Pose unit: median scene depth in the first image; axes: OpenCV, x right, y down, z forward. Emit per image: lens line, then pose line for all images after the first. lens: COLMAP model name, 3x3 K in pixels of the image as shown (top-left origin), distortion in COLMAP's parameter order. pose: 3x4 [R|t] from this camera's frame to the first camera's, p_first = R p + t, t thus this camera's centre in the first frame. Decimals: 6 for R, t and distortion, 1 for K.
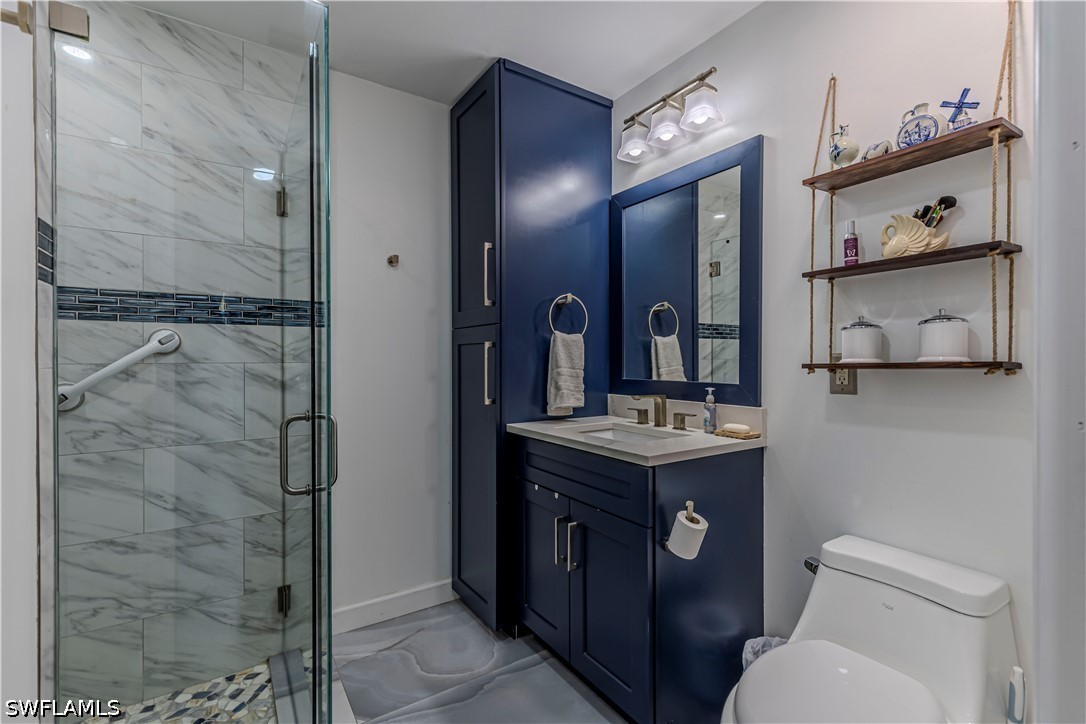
lens RADIAL K [[483.9, 0, 539.1], [0, 483.9, 360.4], [0, 0, 1]] dist [0.002977, 0.000804]
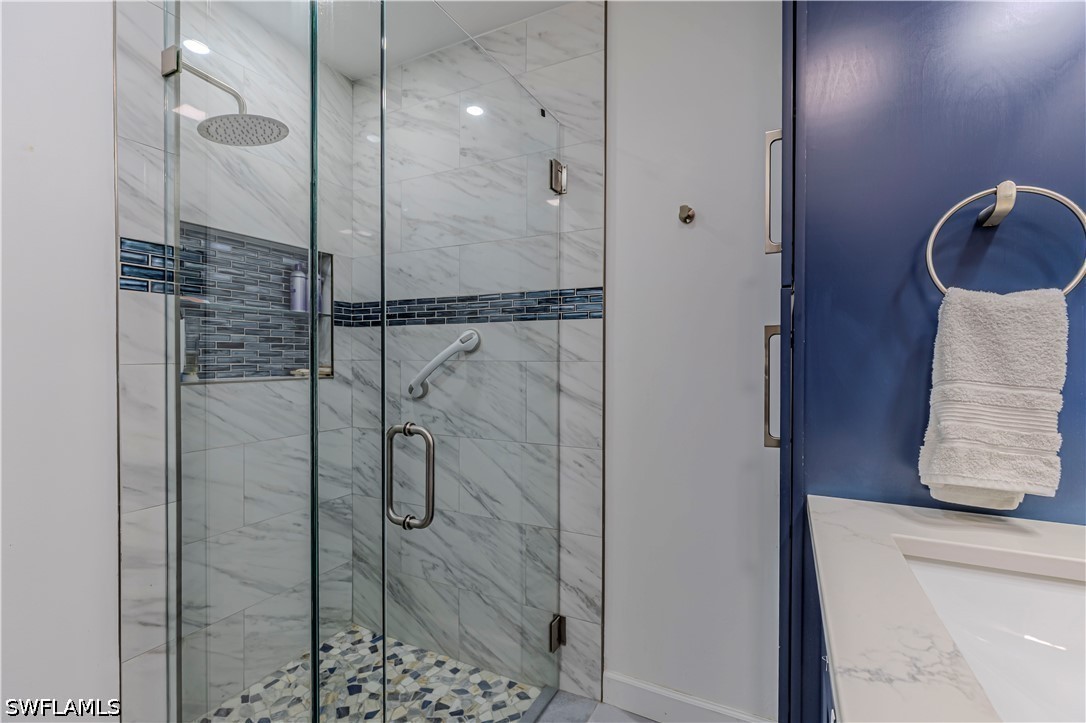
lens RADIAL K [[483.9, 0, 545.9], [0, 483.9, 361.9], [0, 0, 1]] dist [0.002977, 0.000804]
pose [[0.505047, 0.011147, -0.863020, 0.241092], [-0.008532, 0.999932, 0.007923, -0.001433], [0.863050, 0.003362, 0.505108, 0.591452]]
